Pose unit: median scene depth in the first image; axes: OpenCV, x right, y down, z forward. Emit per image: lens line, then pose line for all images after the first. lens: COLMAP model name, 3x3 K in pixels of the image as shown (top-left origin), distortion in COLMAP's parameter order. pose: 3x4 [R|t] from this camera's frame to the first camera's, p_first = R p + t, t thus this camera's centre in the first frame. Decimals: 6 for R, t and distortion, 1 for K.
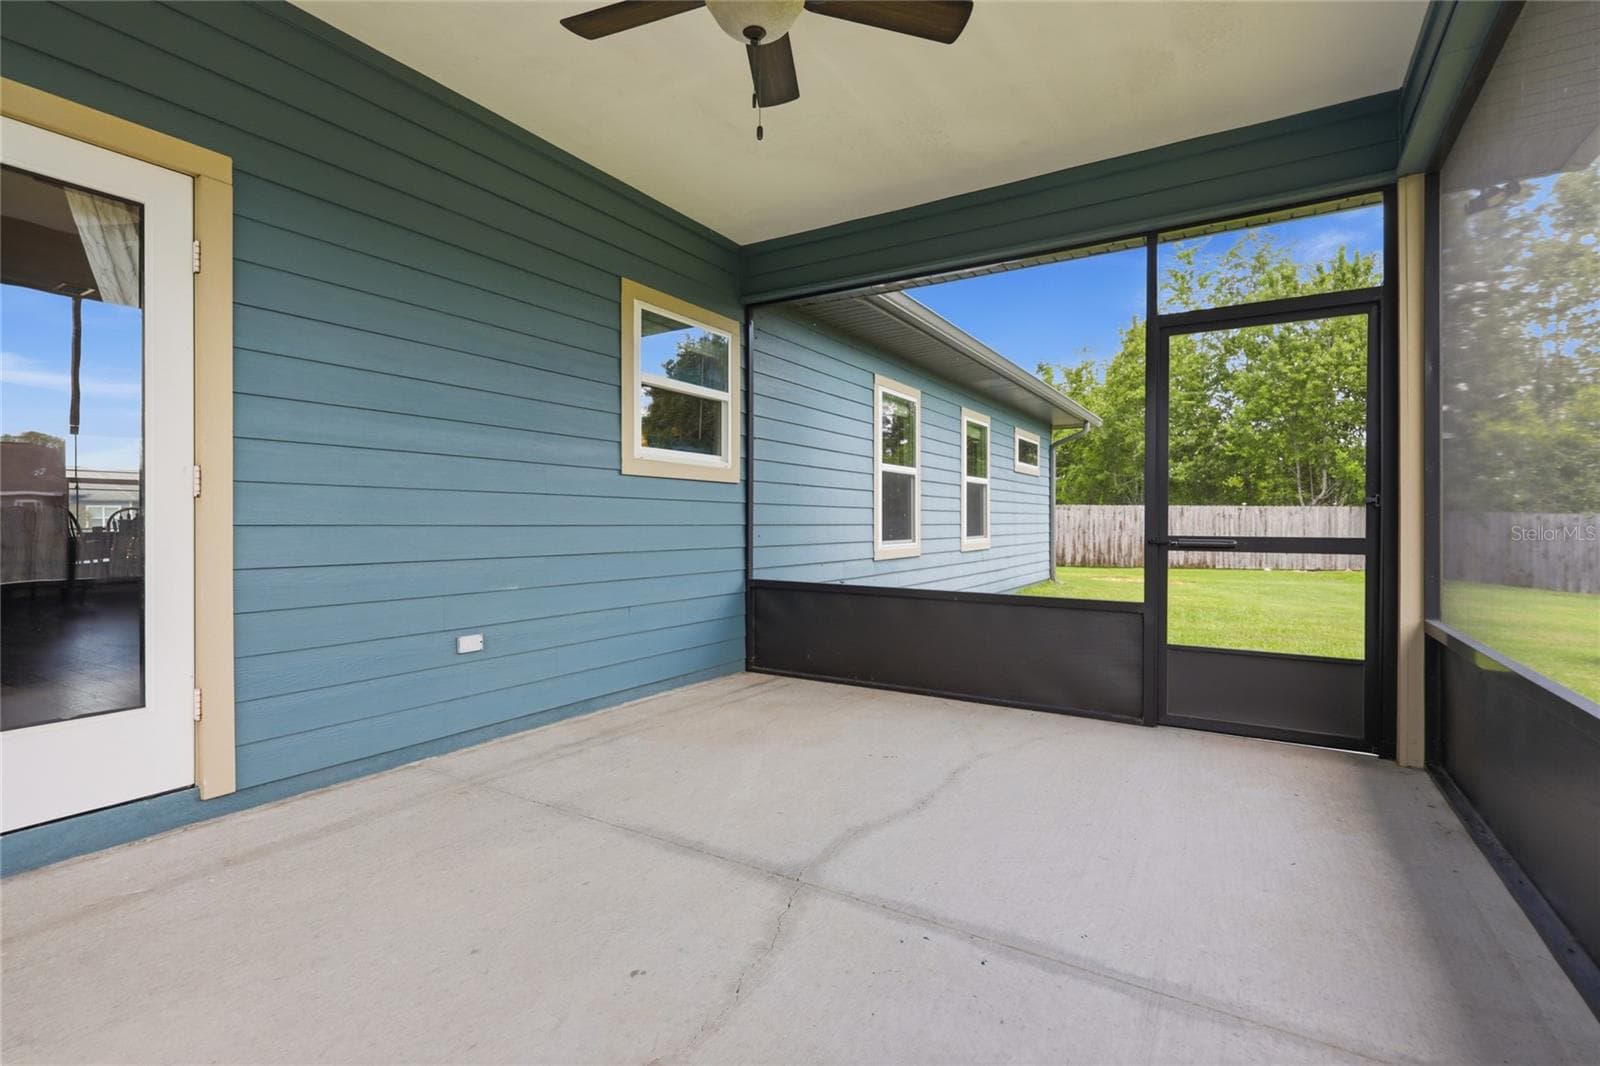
lens RADIAL K [[755.3, 0, 797.8], [0, 755.3, 522.4], [0, 0, 1]] dist [0.001490, 0.000299]
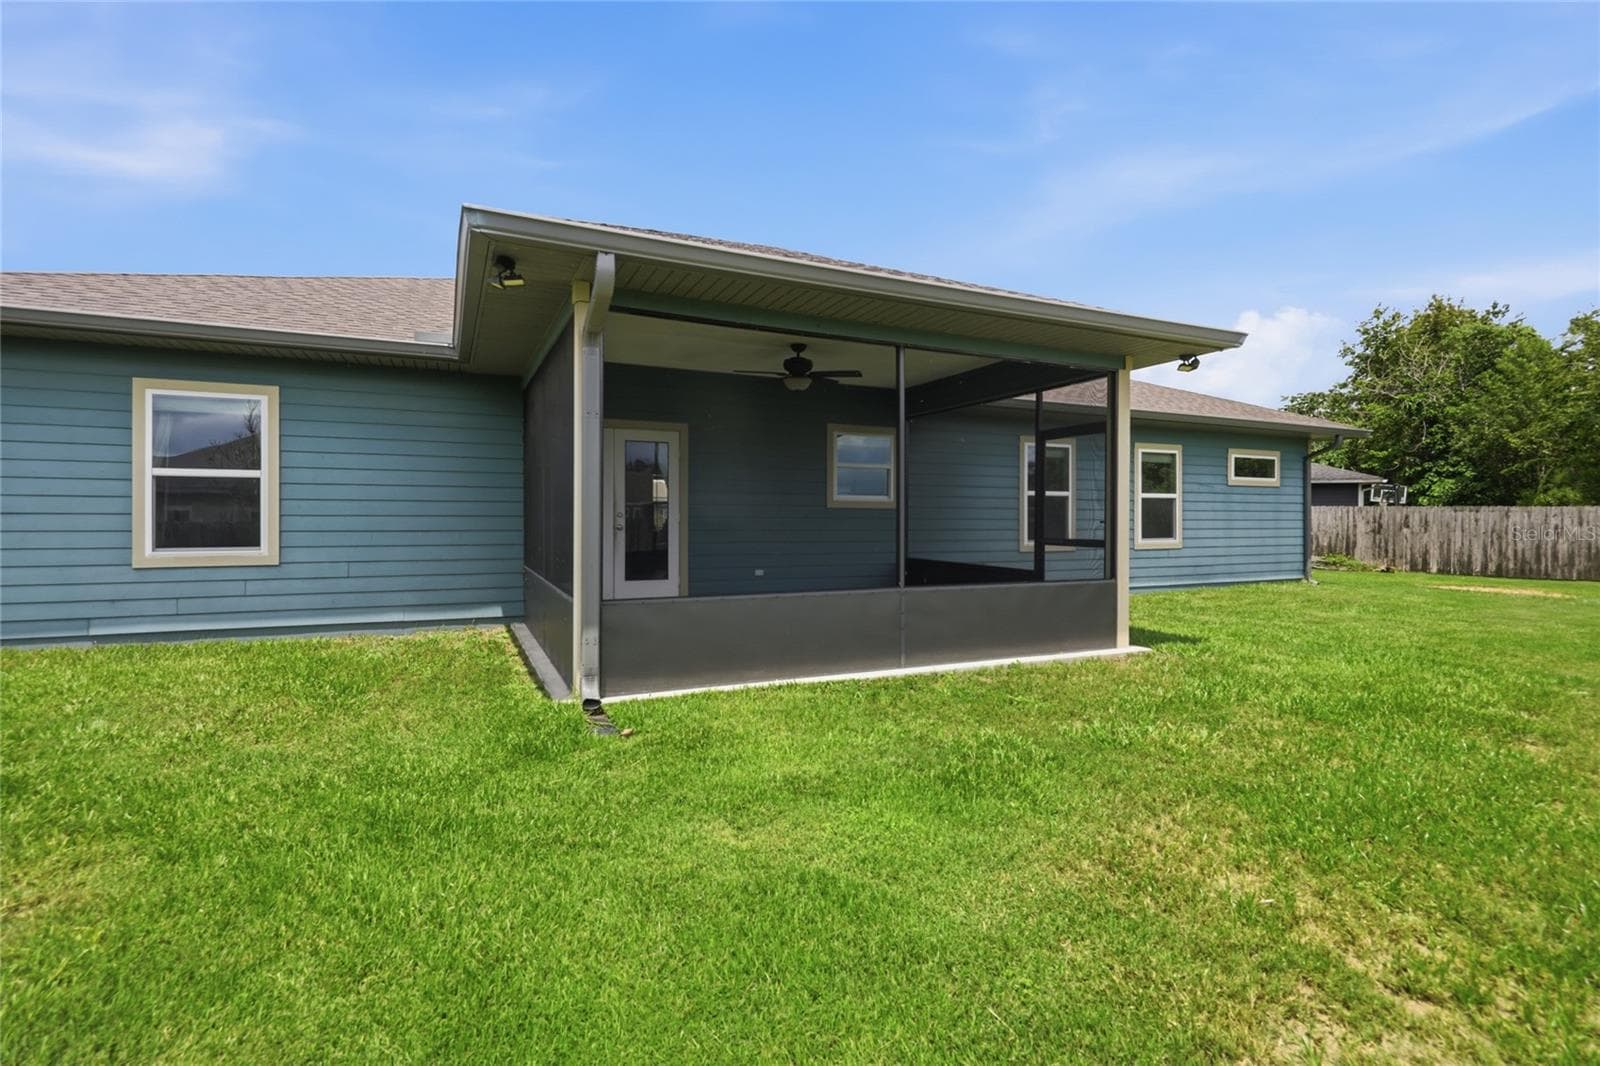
lens RADIAL K [[755.3, 0, 797.4], [0, 755.3, 519.6], [0, 0, 1]] dist [0.001490, 0.000299]
pose [[0.836585, 0.004566, -0.547818, 0.788102], [-0.004247, 0.999989, 0.001850, -0.025508], [0.547821, 0.000779, 0.836595, -0.814010]]
